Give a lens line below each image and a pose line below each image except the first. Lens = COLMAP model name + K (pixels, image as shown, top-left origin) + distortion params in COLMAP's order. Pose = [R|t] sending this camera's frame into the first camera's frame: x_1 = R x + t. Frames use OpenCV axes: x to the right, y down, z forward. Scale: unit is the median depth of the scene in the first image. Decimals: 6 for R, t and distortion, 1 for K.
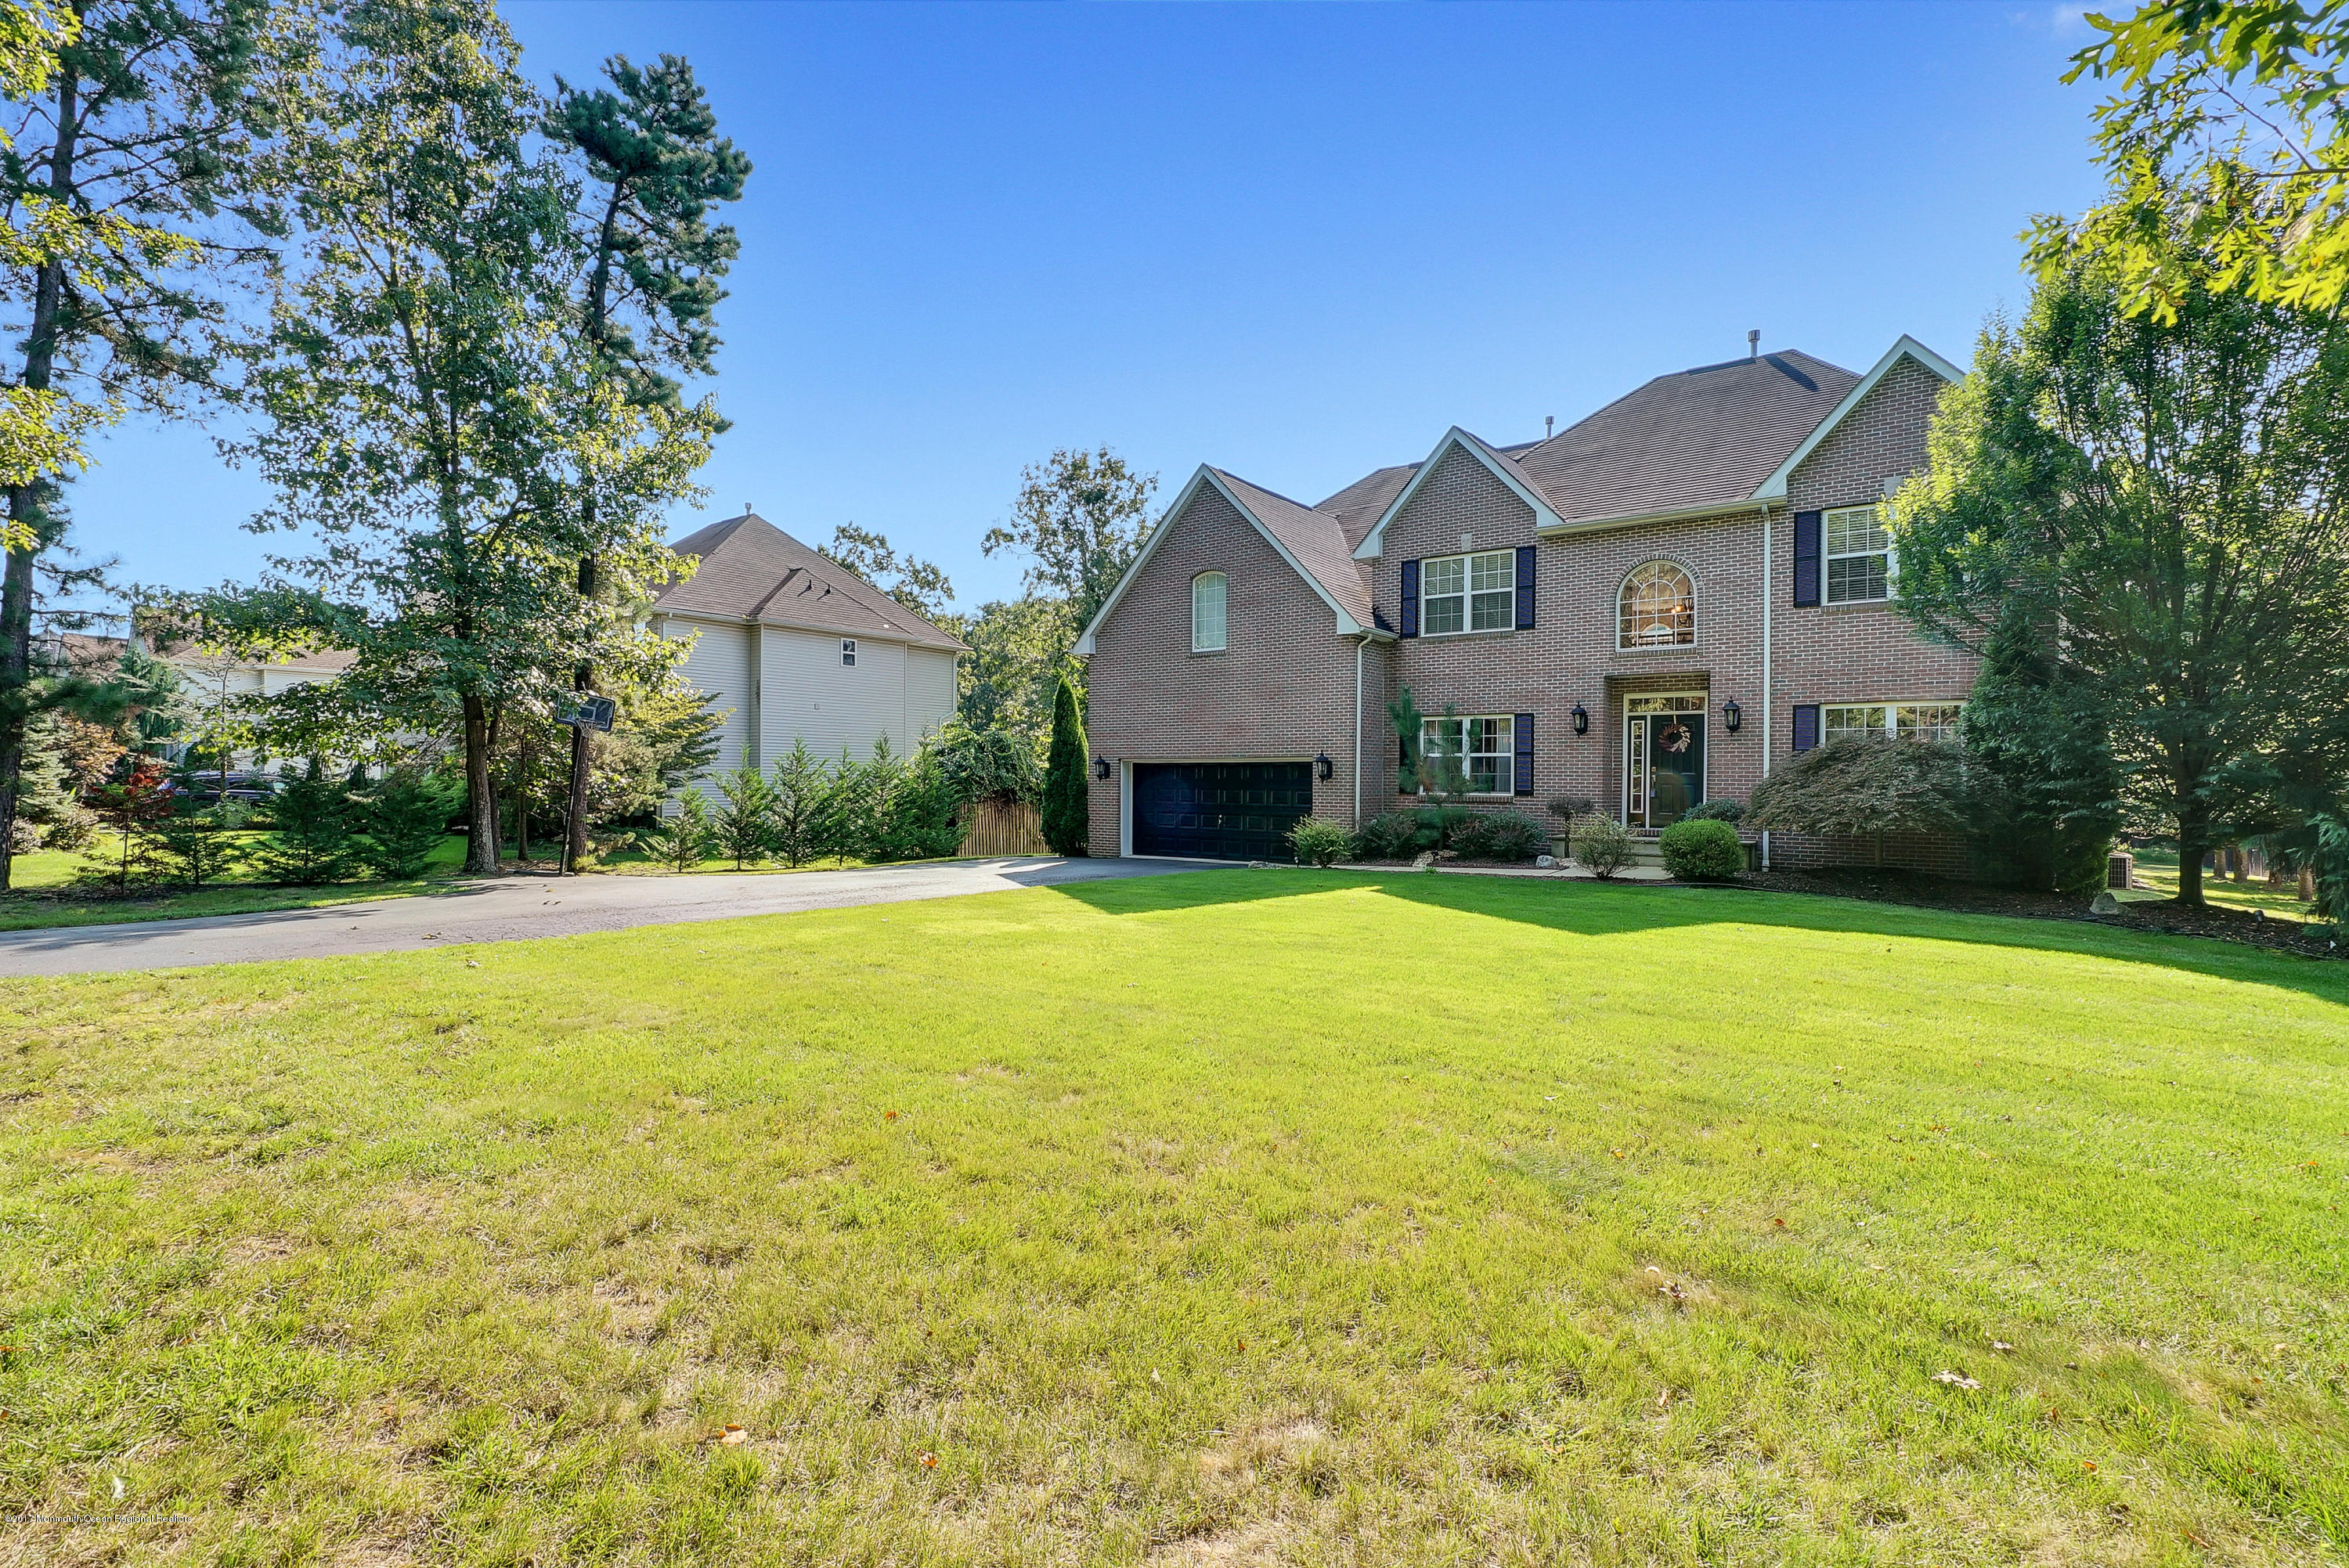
lens RADIAL K [[1090.5, 0, 1175.3], [0, 1090.5, 787.6], [0, 0, 1]] dist [-0.005994, 0.000936]
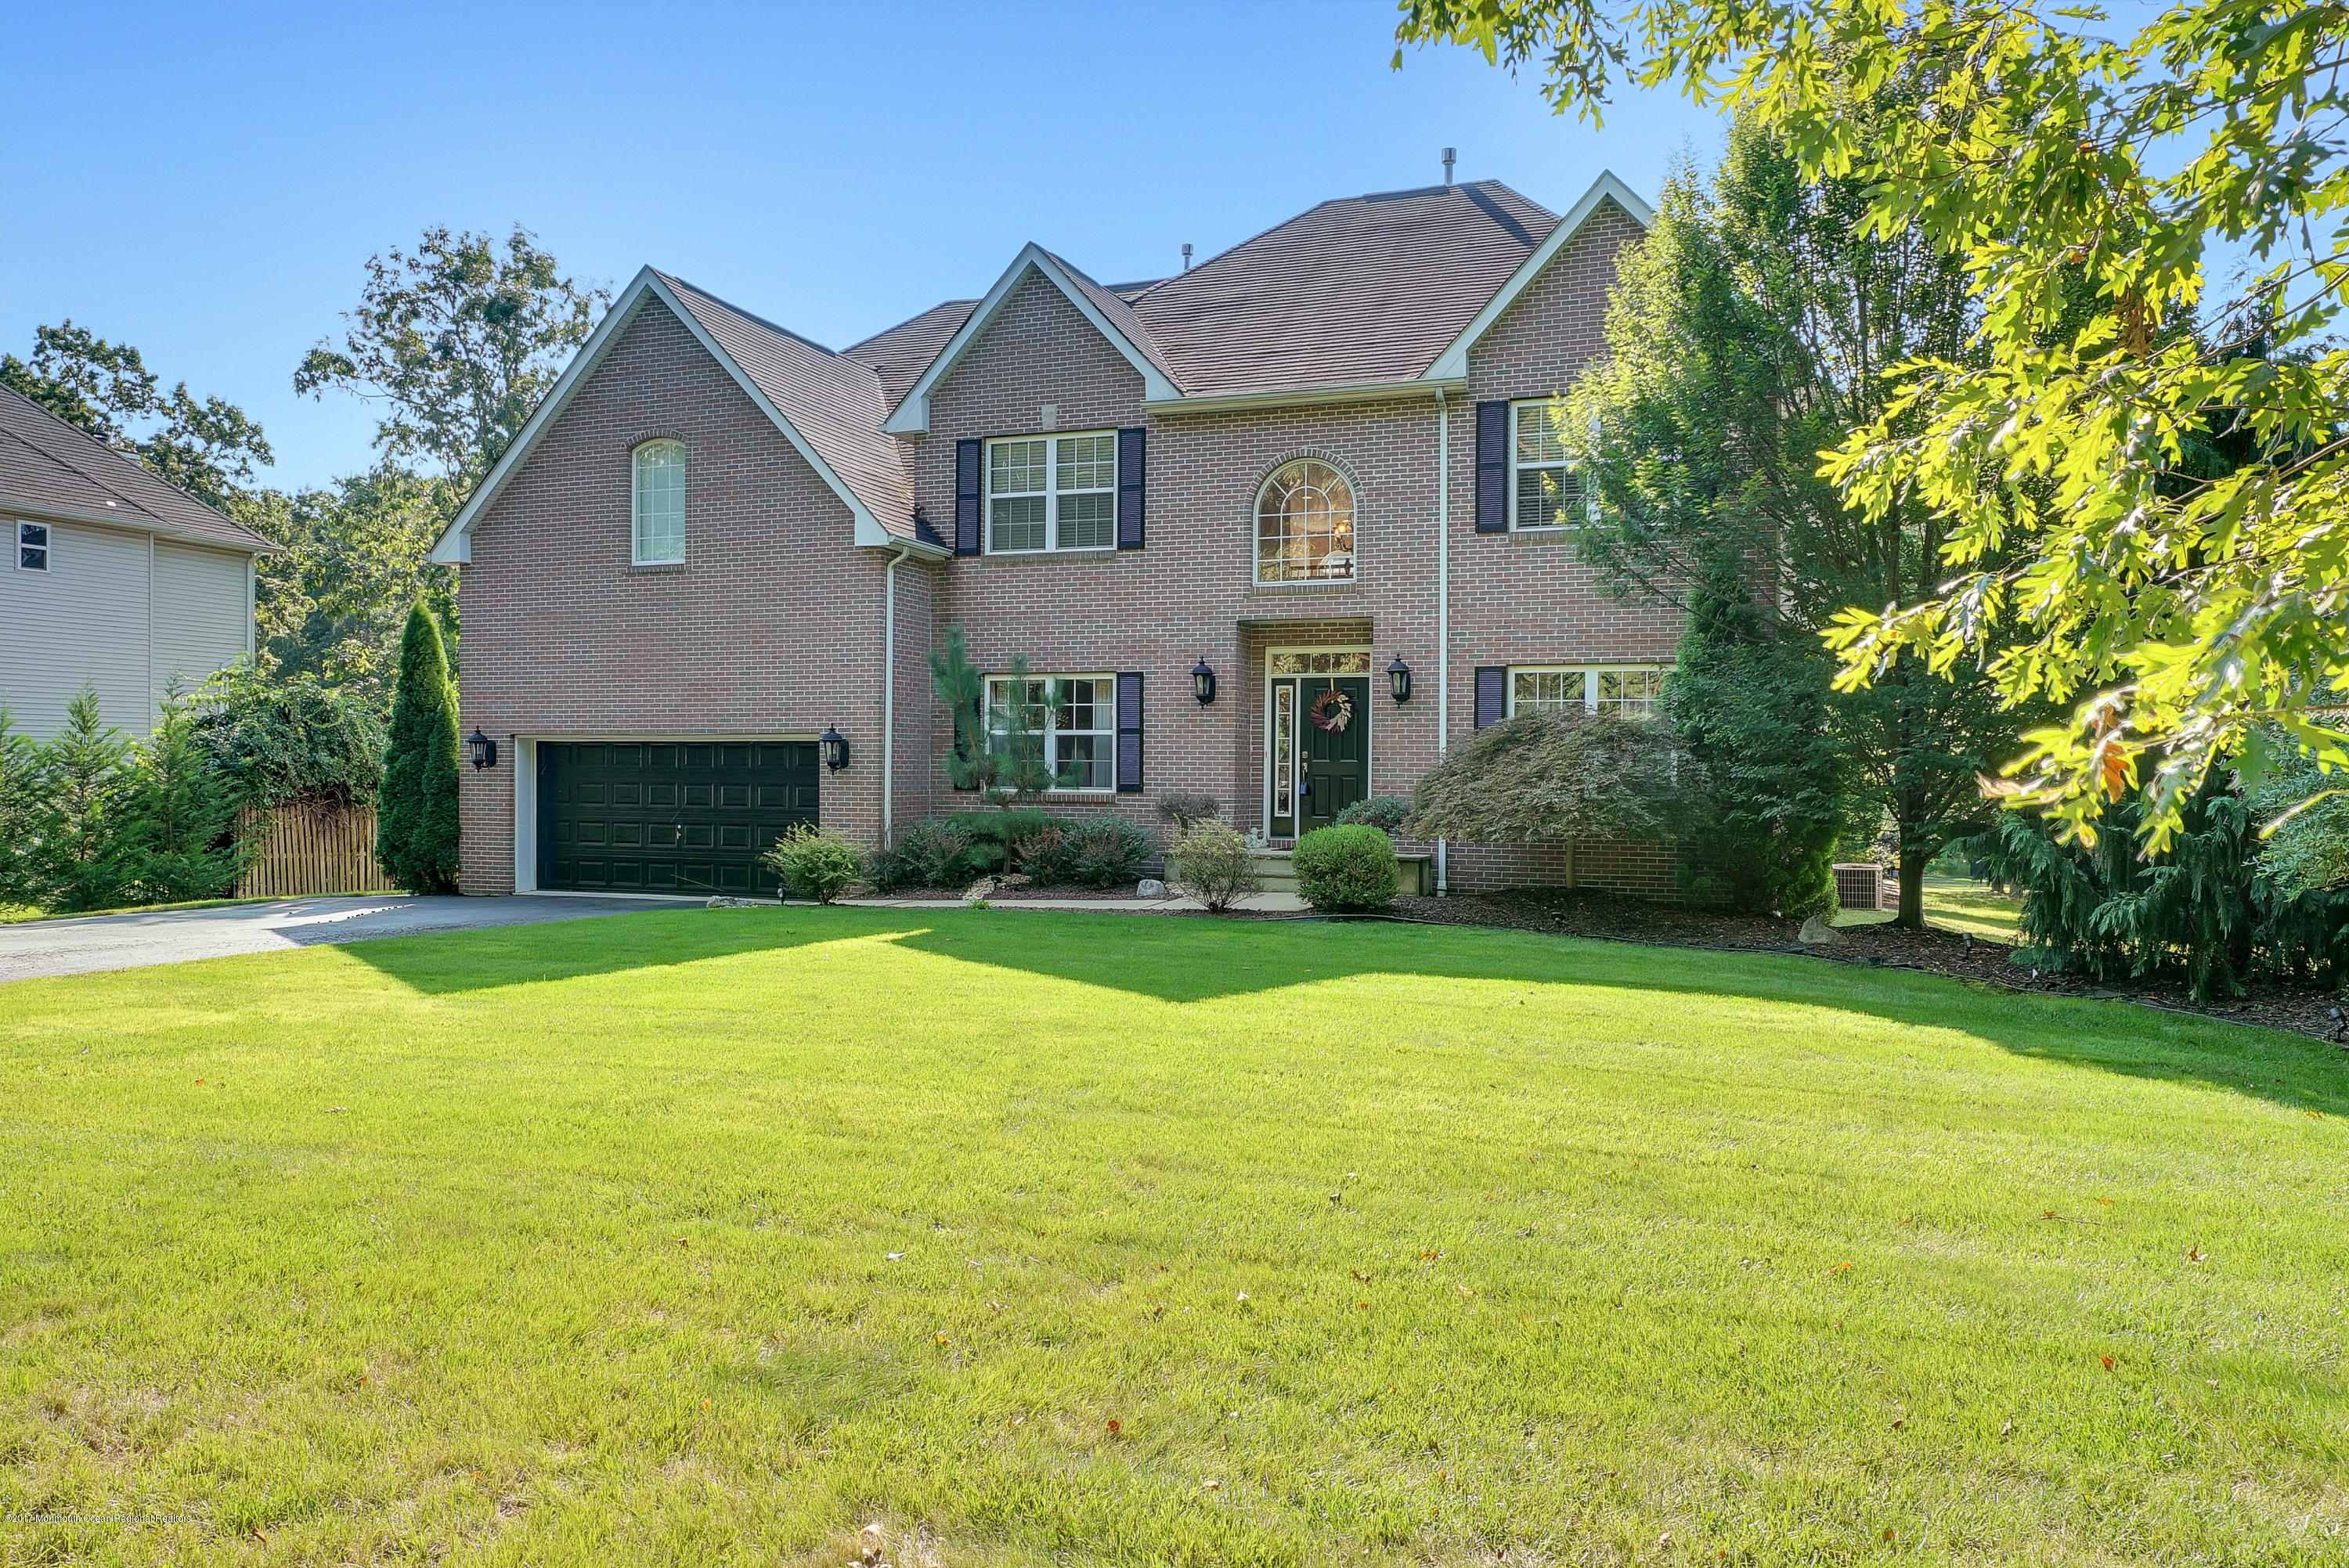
lens RADIAL K [[1635.7, 0, 1177.8], [0, 1635.7, 787.6], [0, 0, 1]] dist [0.006065, 0.001307]
pose [[0.959667, -0.001738, 0.281133, 0.061818], [0.000871, 0.999994, 0.003209, 0.001056], [-0.281137, -0.002835, 0.959663, 0.005333]]
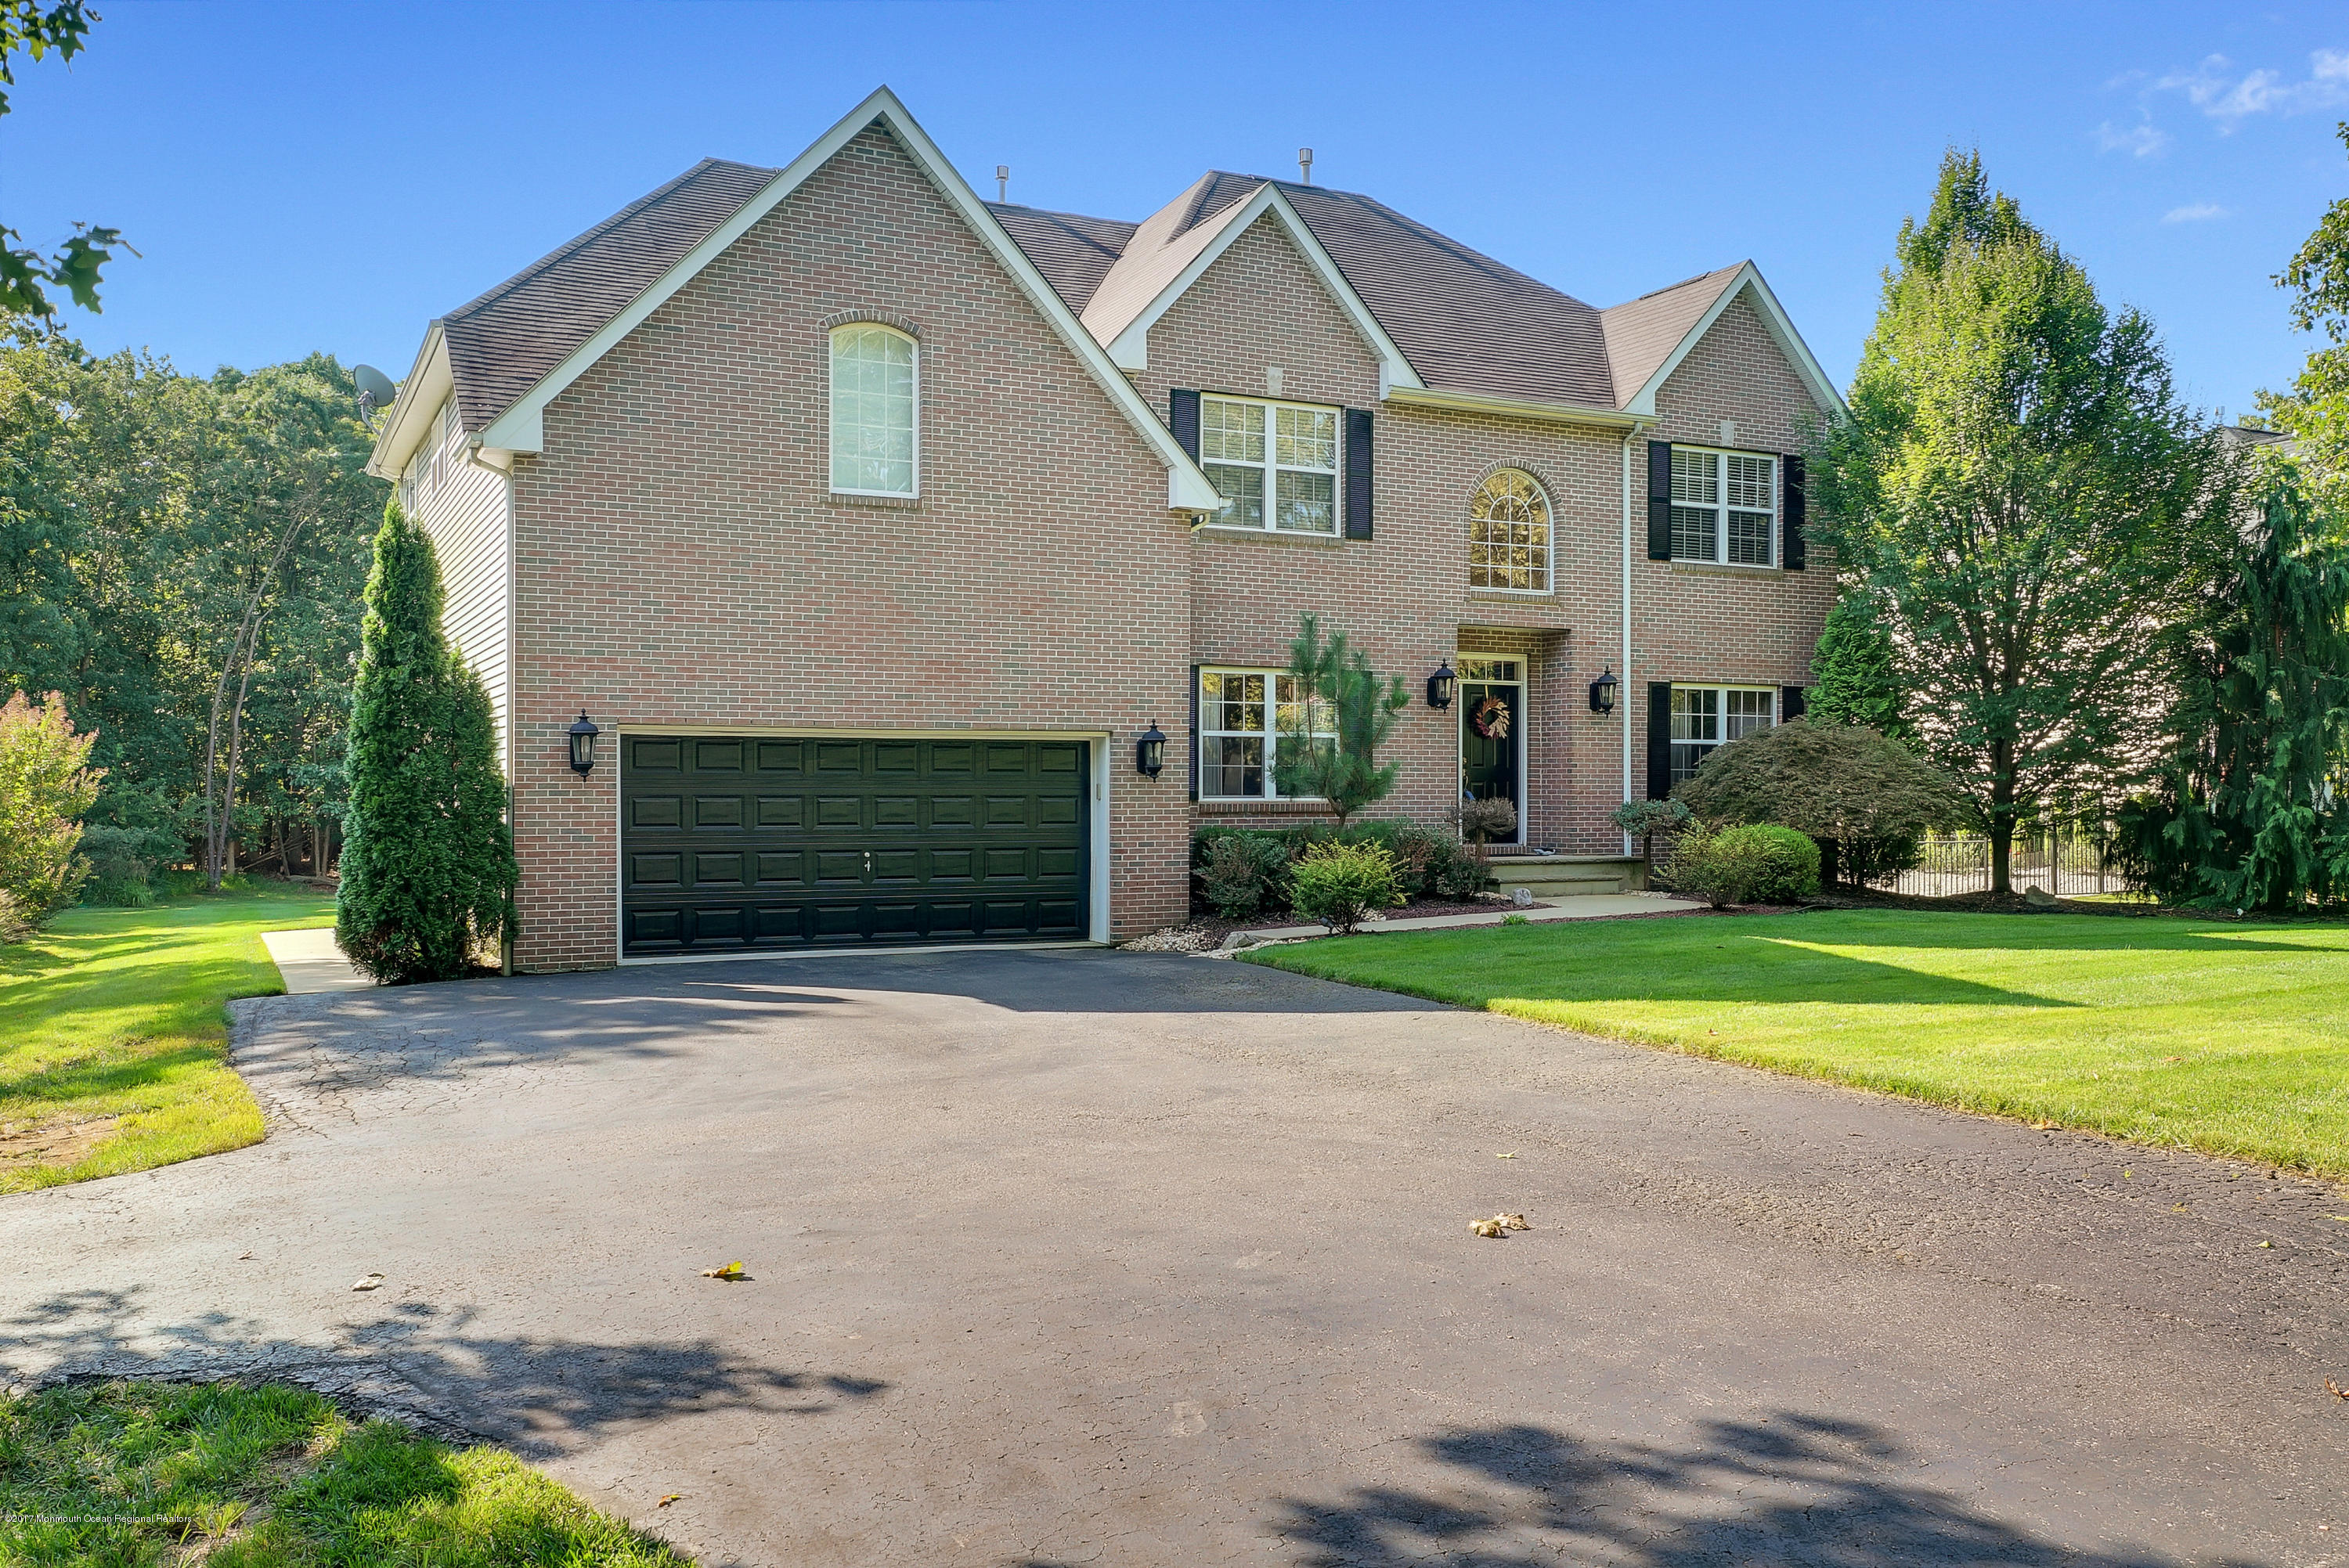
lens RADIAL K [[1894.2, 0, 1176.9], [0, 1894.2, 787.6], [0, 0, 1]] dist [0.013457, -0.007521]
pose [[0.446054, -0.002985, 0.895001, -0.735945], [0.009292, 0.999956, -0.001296, 0.000126], [-0.894958, 0.008894, 0.446062, 0.618357]]
